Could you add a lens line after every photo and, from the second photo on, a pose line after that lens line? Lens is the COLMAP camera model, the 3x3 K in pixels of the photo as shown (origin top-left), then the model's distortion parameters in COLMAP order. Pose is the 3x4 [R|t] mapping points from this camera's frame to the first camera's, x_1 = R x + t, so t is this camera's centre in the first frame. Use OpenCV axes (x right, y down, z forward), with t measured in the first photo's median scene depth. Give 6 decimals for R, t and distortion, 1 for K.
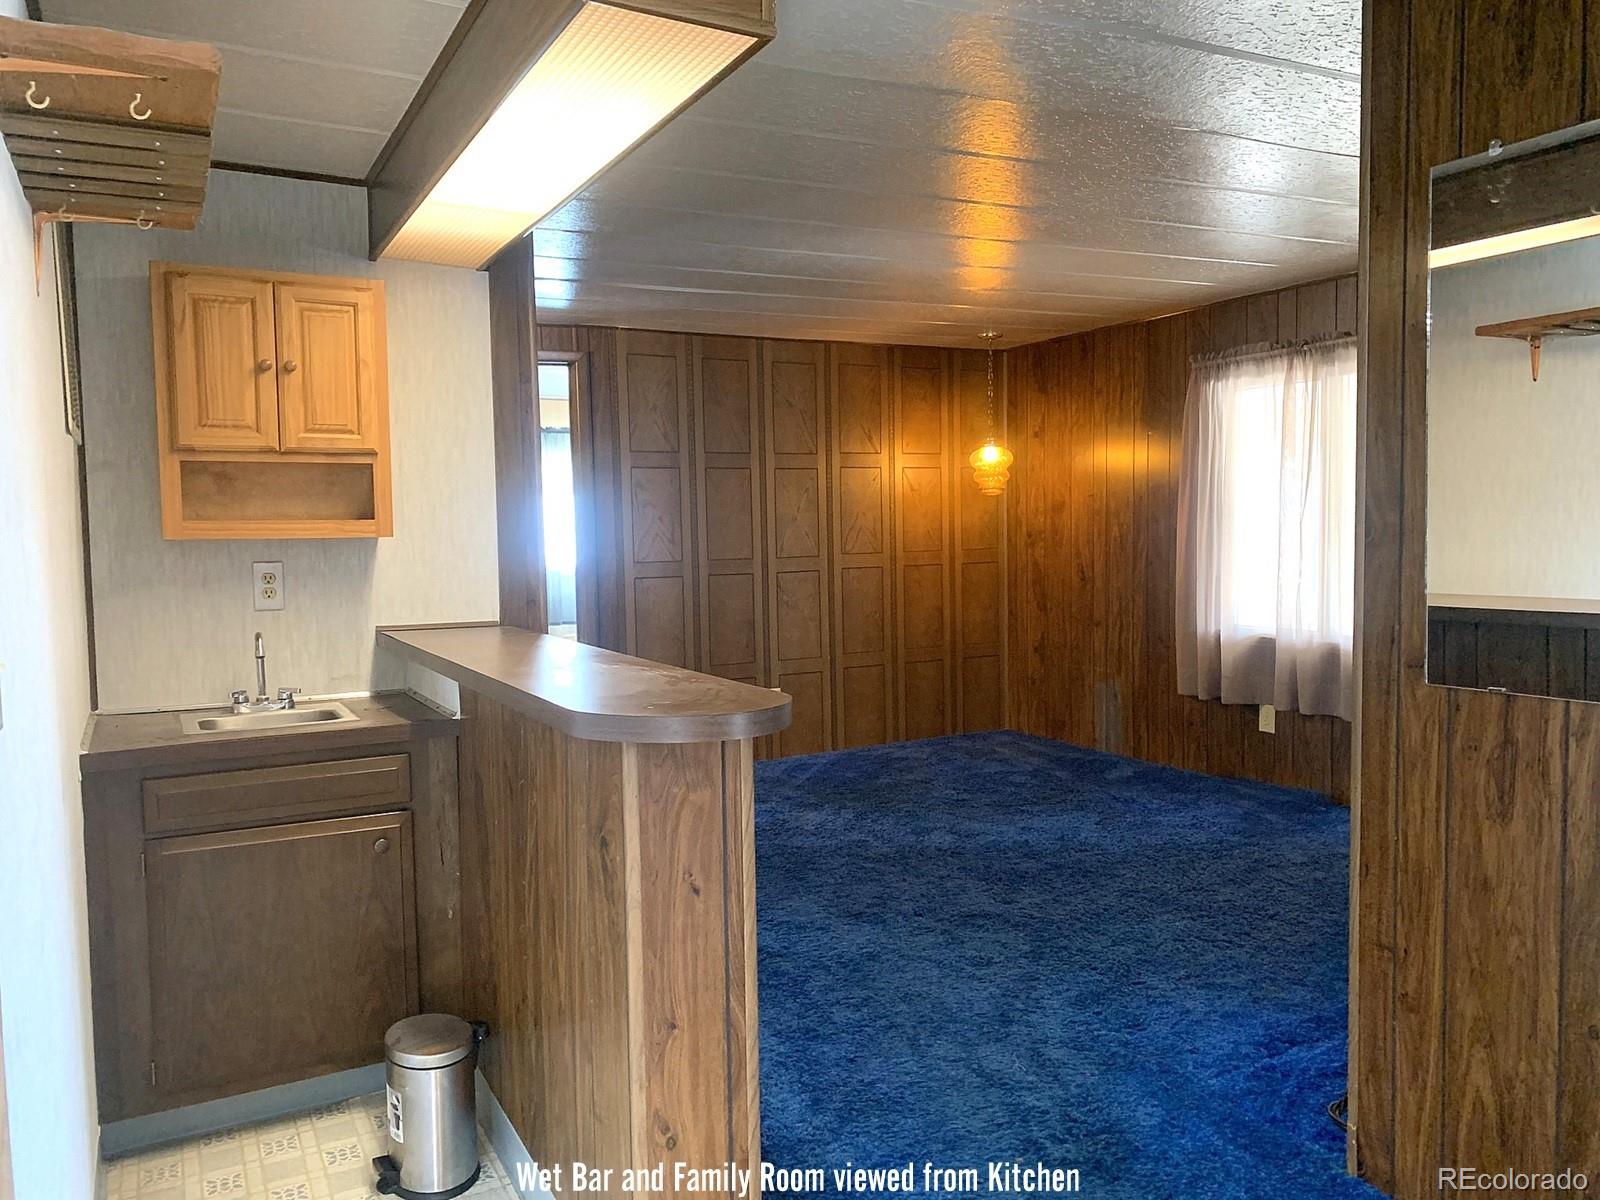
lens RADIAL K [[1233.2, 0, 800.0], [0, 1233.2, 602.8], [0, 0, 1]] dist [0.084729, -0.103631]
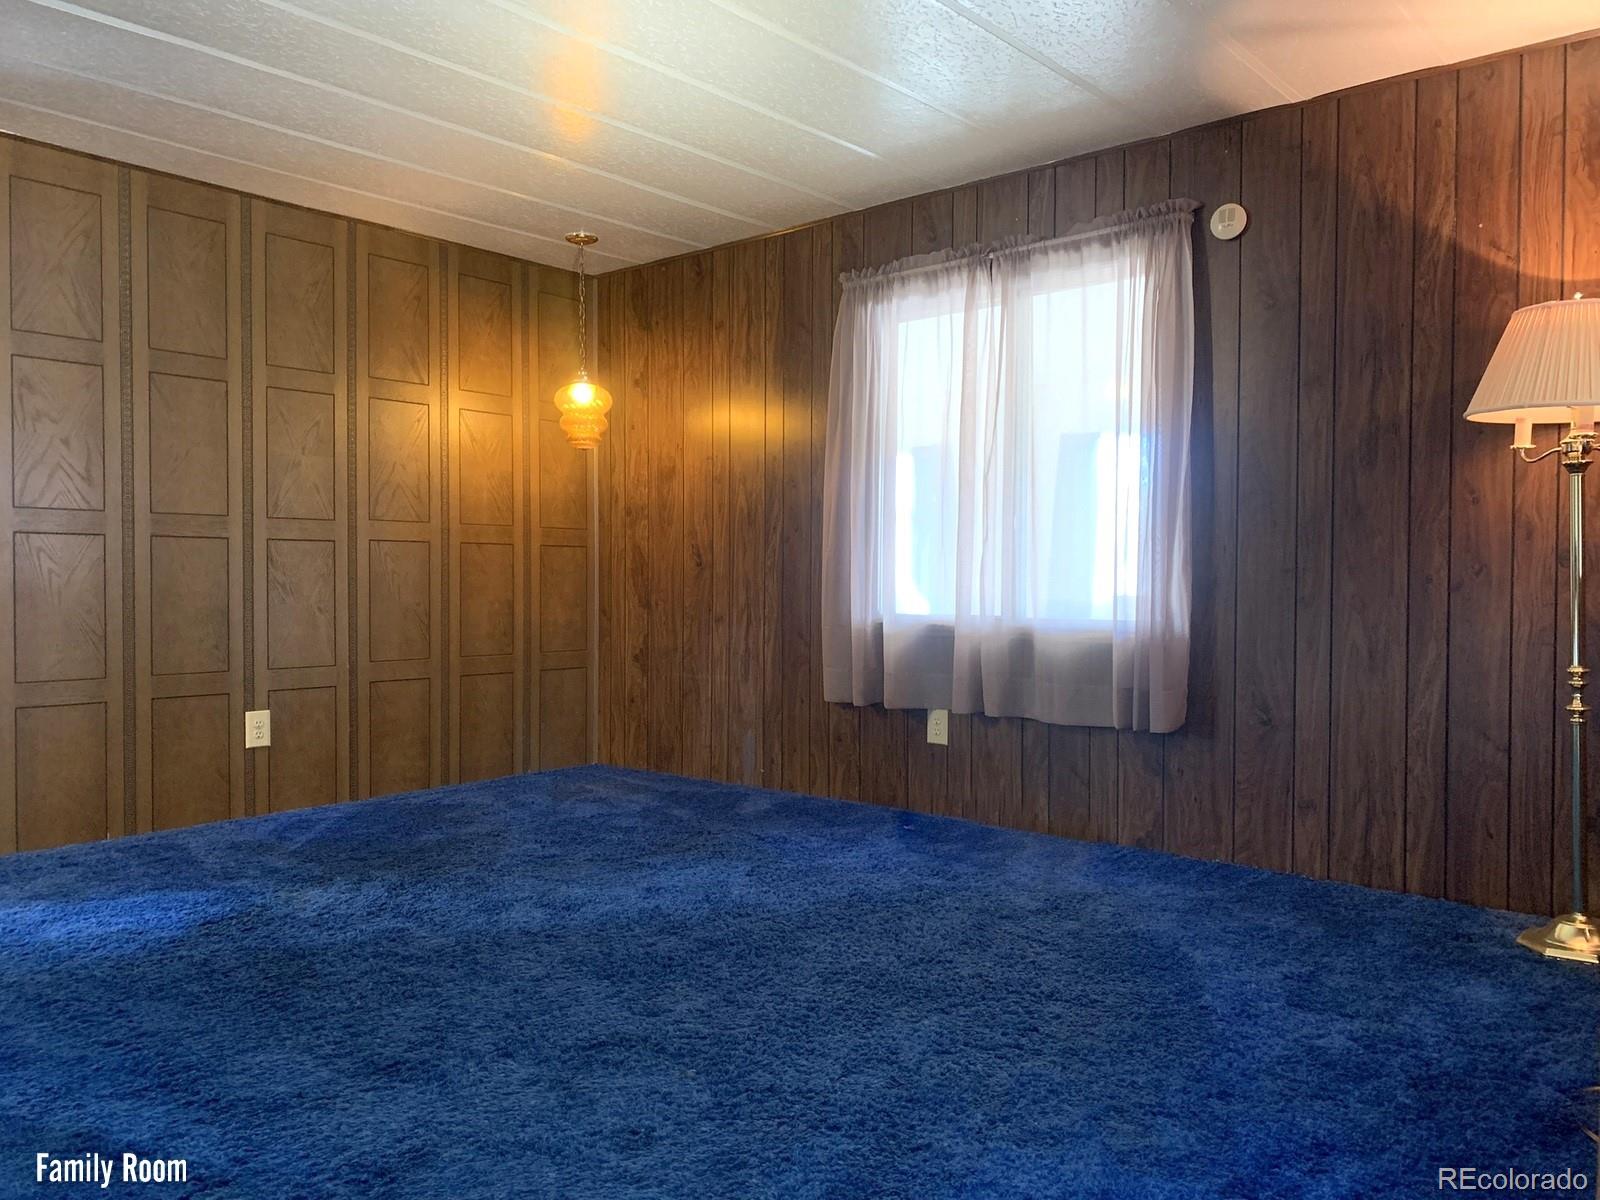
lens RADIAL K [[1233.2, 0, 806.9], [0, 1233.2, 604.2], [0, 0, 1]] dist [0.084729, -0.103631]
pose [[0.930646, 0.017470, 0.365503, 0.007449], [0.000801, 0.998760, -0.049776, 0.048046], [-0.365920, 0.046617, 0.929478, 0.265254]]
